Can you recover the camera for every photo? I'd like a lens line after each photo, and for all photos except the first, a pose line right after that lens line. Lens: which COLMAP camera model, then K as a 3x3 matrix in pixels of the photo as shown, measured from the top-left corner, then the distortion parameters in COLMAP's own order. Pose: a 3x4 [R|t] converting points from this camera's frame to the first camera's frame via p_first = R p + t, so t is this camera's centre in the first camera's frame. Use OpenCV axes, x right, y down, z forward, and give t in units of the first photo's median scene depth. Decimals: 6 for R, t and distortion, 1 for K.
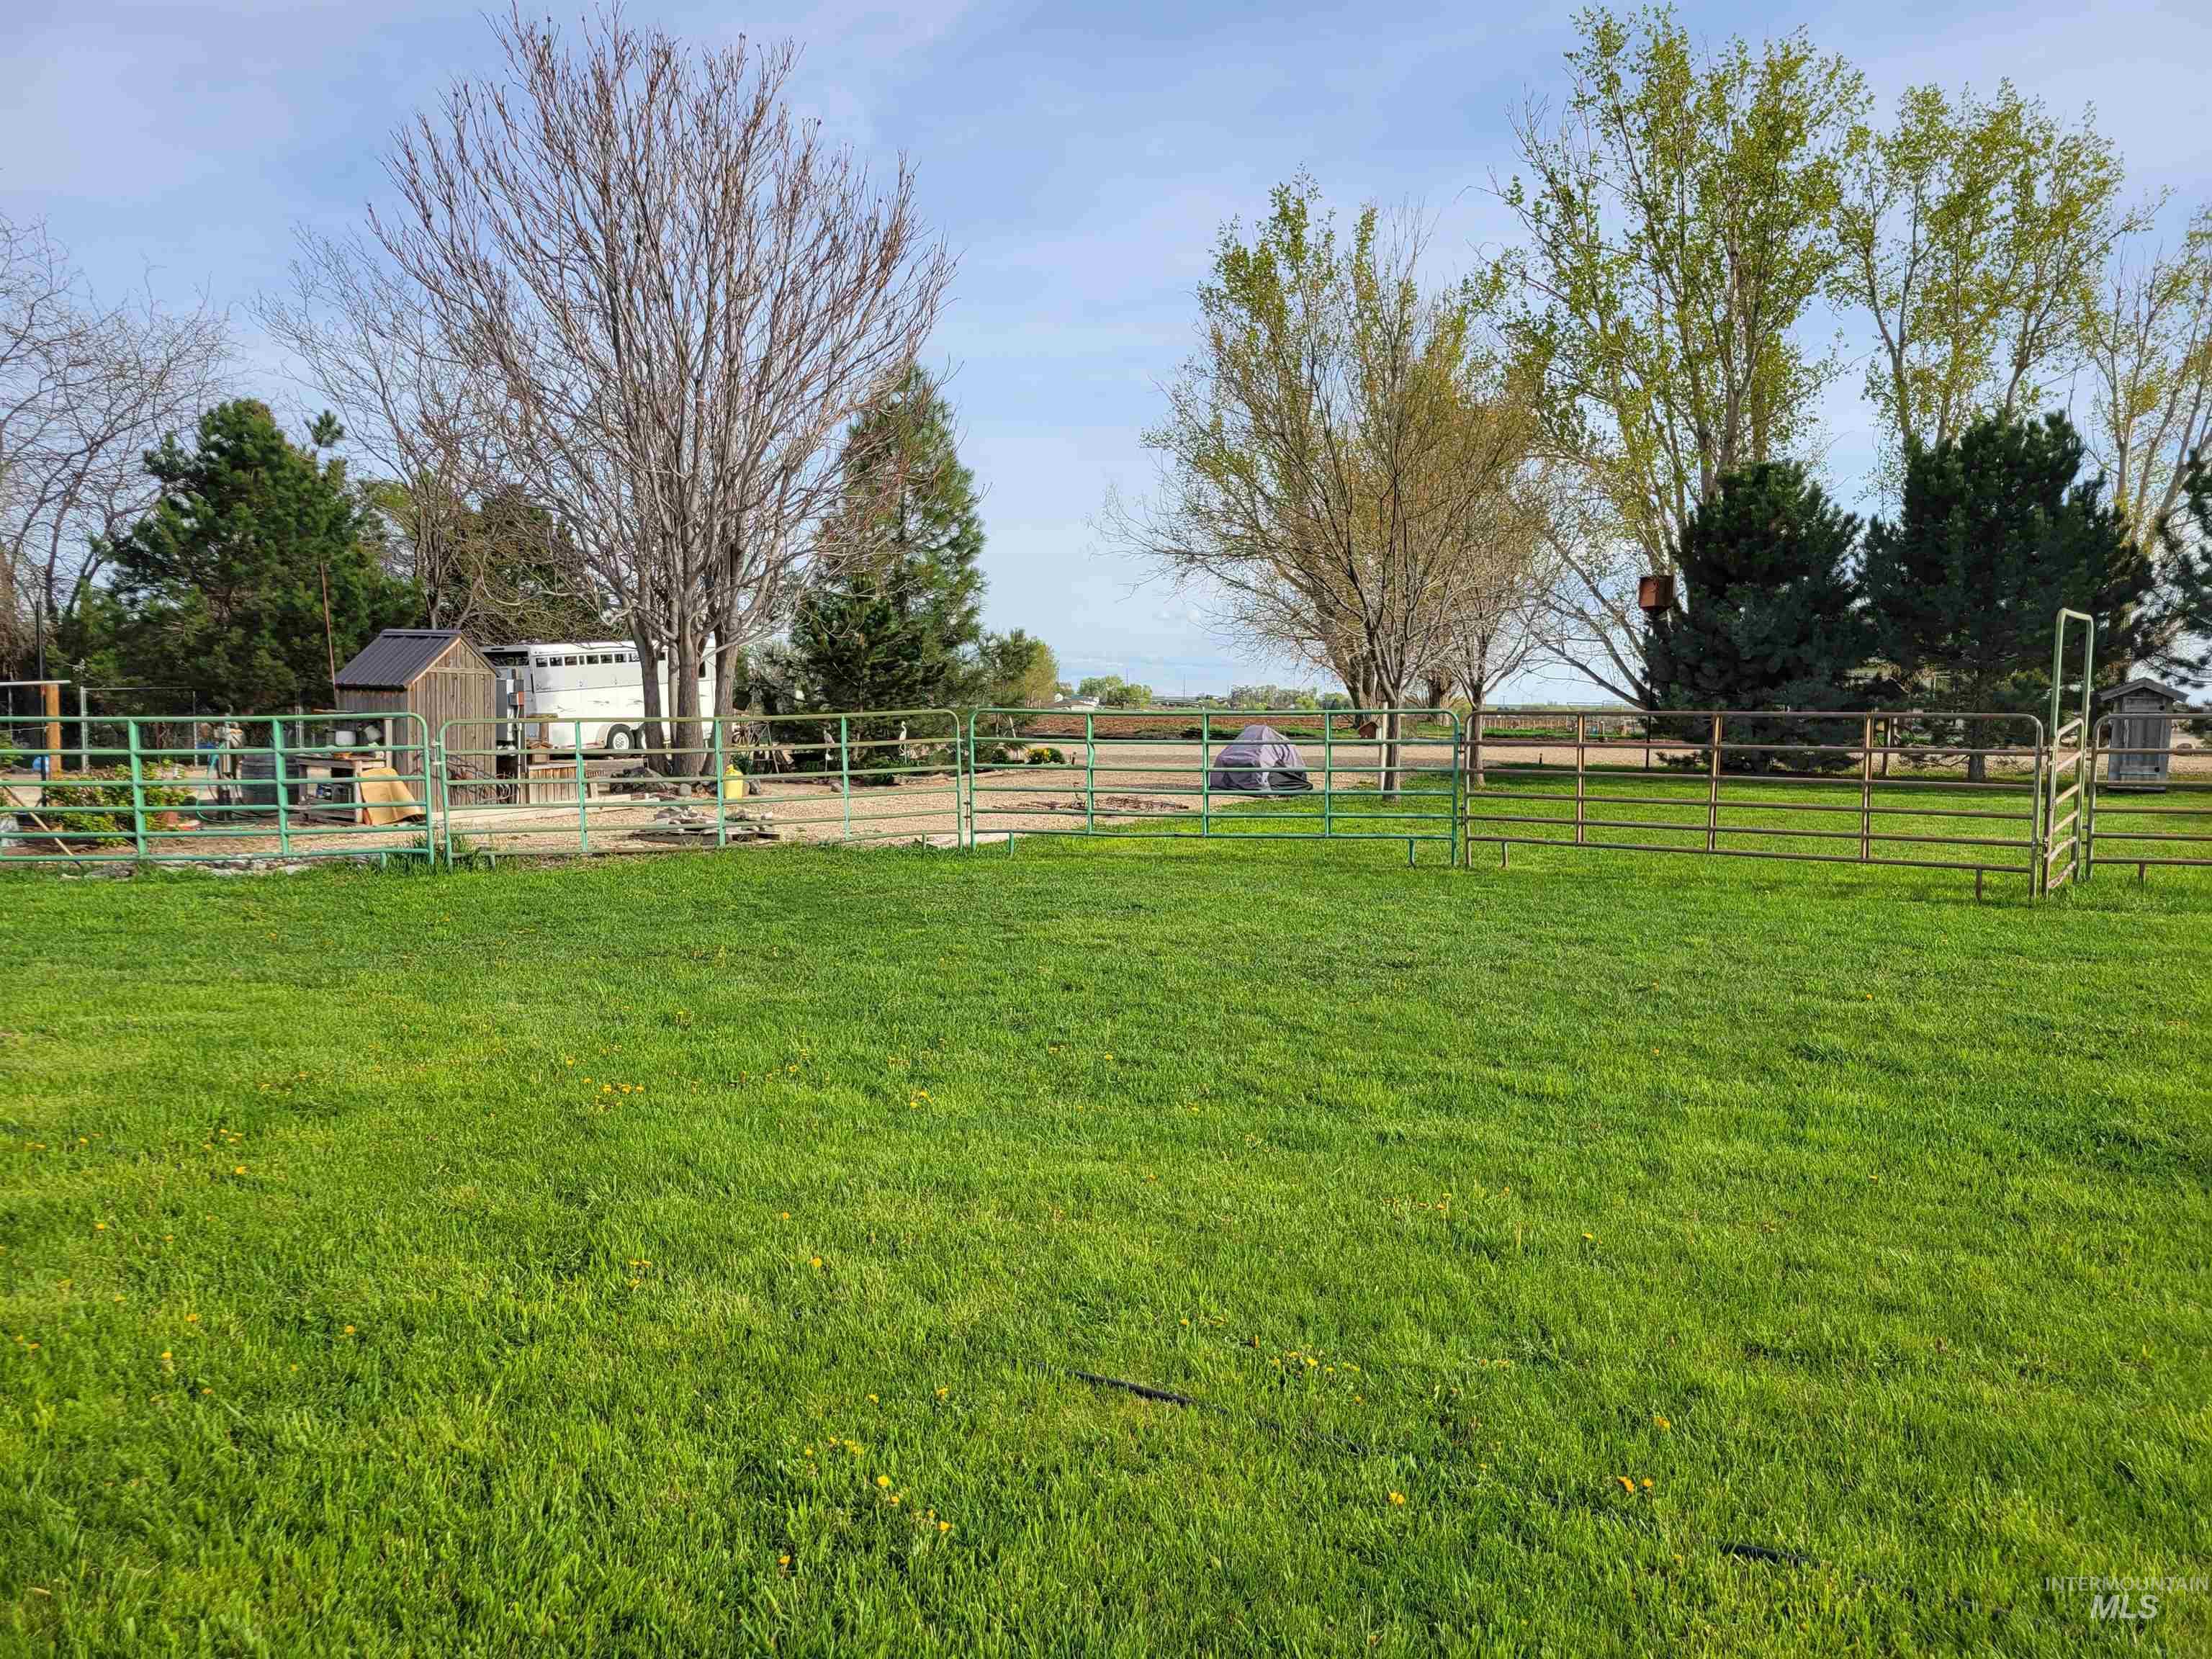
lens RADIAL K [[1632.2, 0, 1106.0], [0, 1632.2, 829.5], [0, 0, 1]] dist [0.009111, 0.002110]
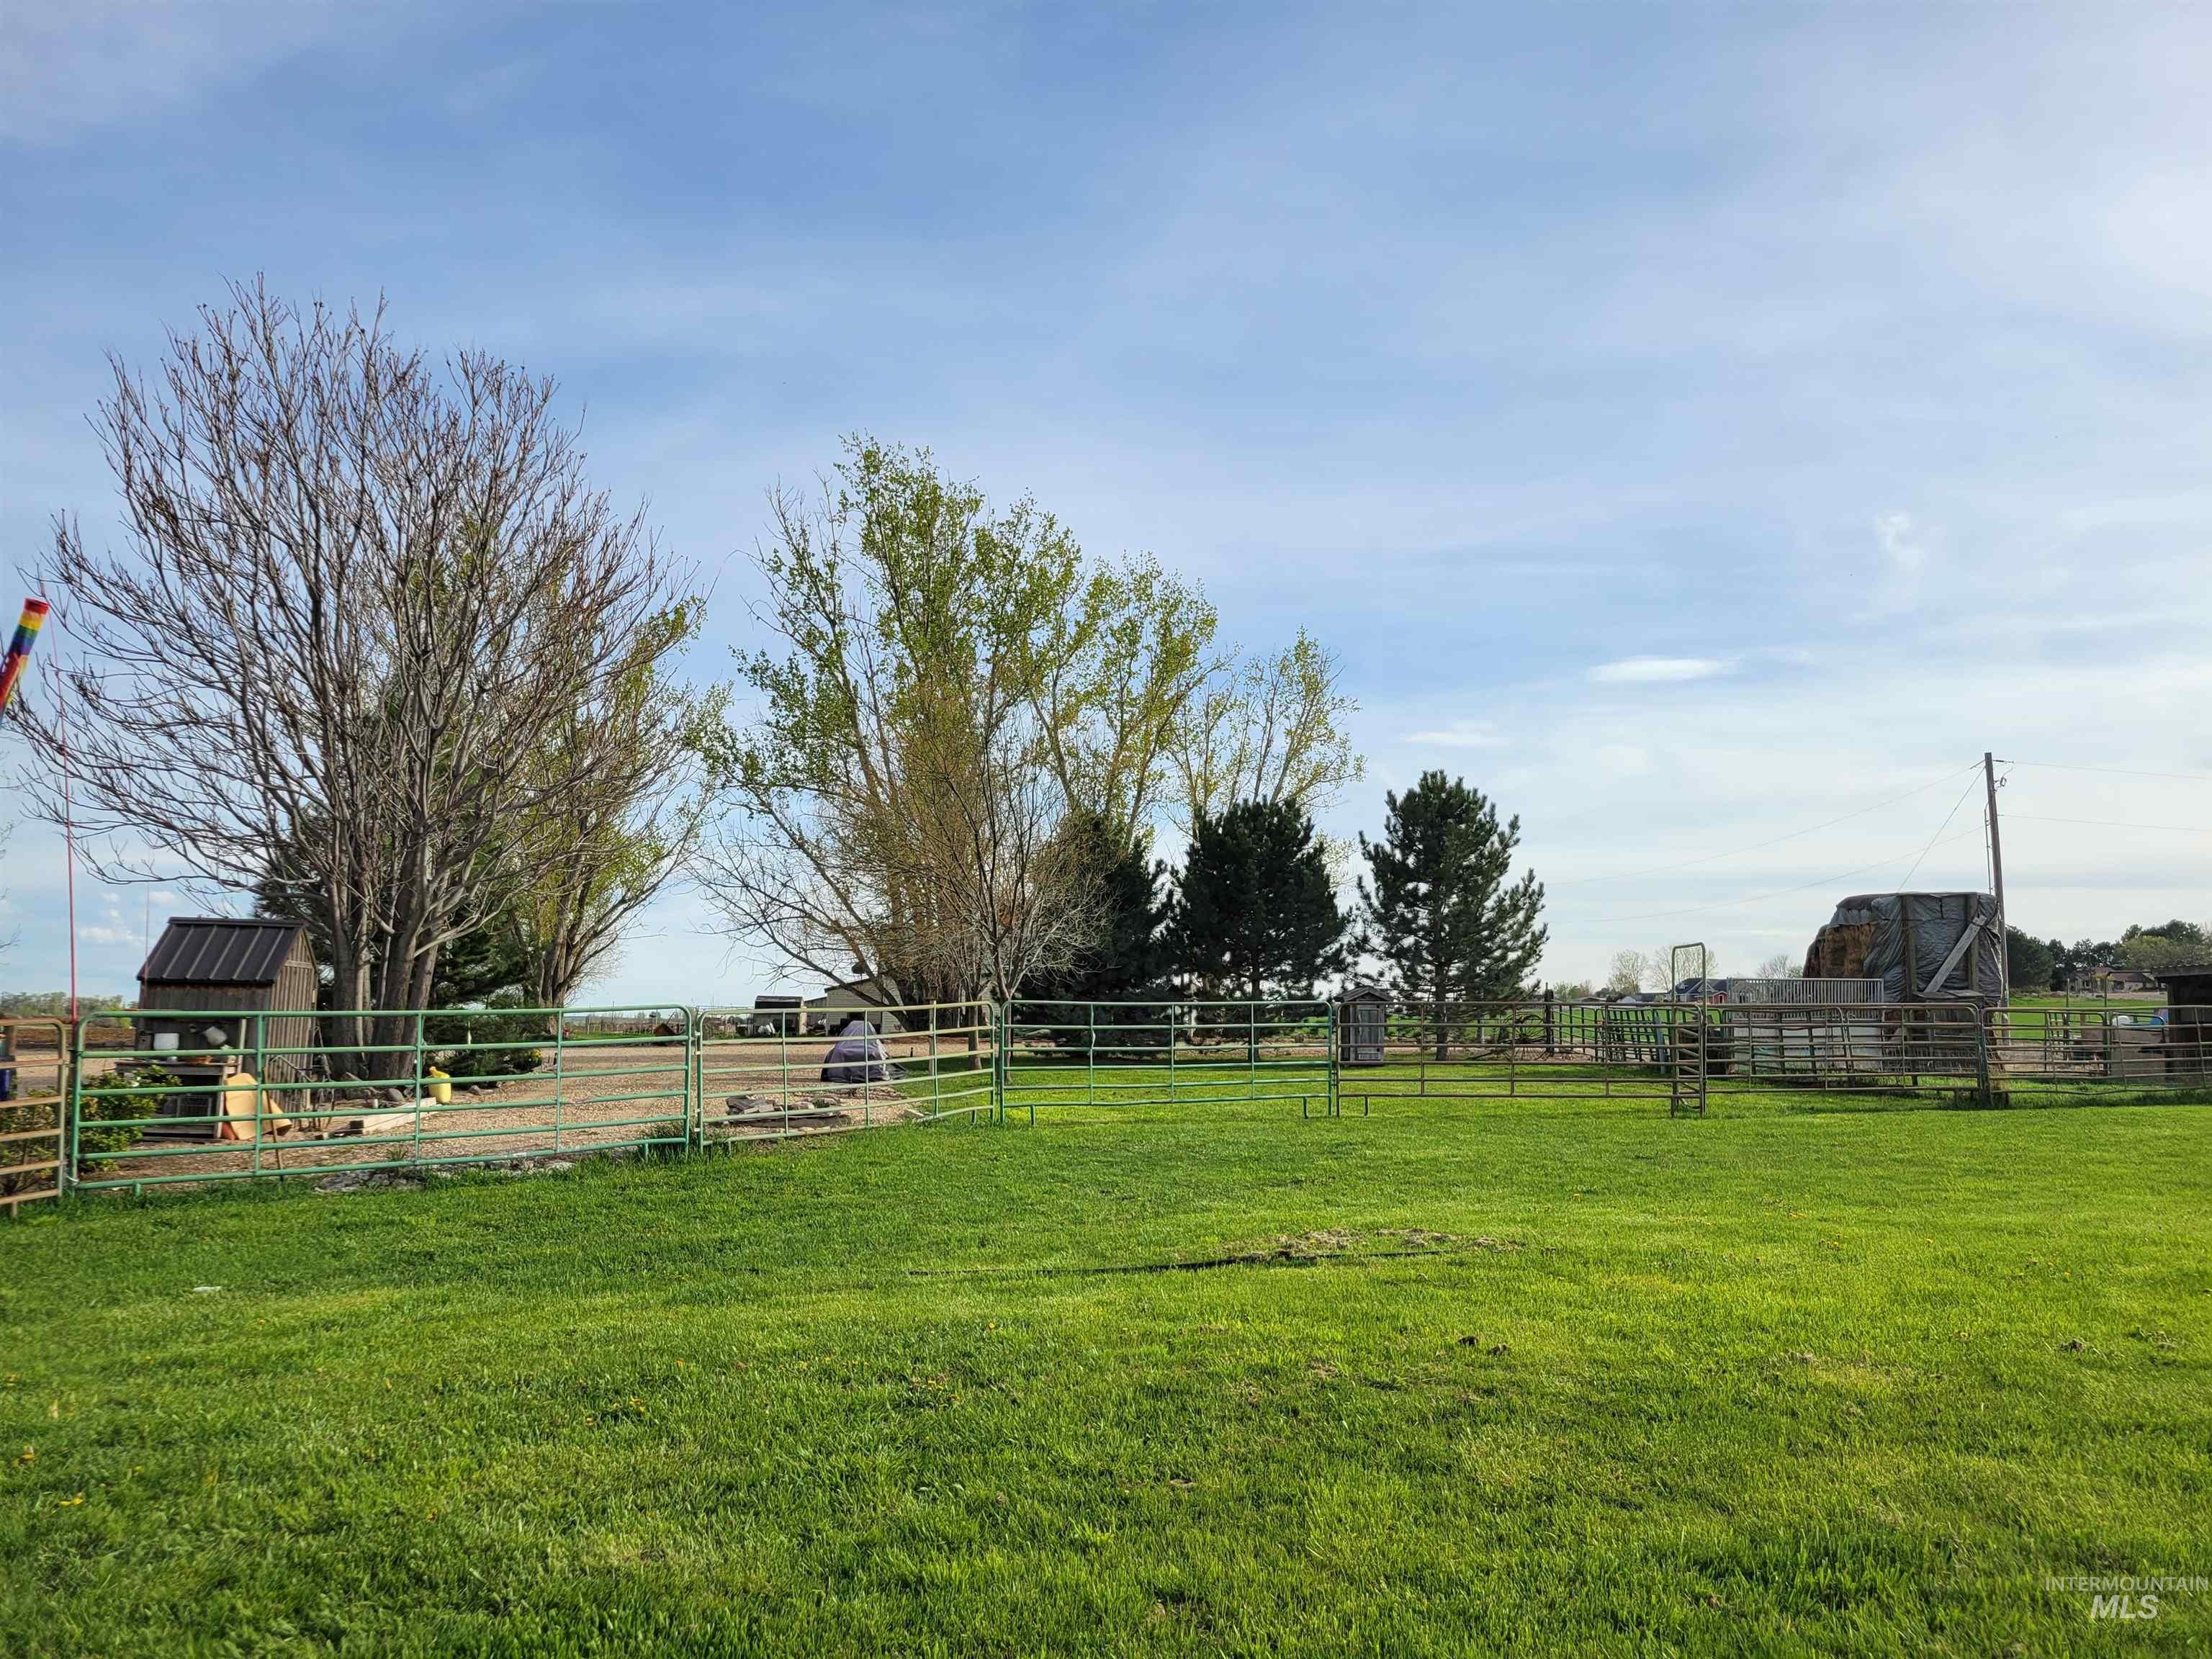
lens RADIAL K [[1632.2, 0, 1106.0], [0, 1632.2, 829.5], [0, 0, 1]] dist [0.009111, 0.002110]
pose [[0.775422, 0.067553, 0.627820, -0.514932], [0.050998, 0.984313, -0.168899, 0.003923], [-0.629381, 0.162986, 0.759813, 0.021411]]
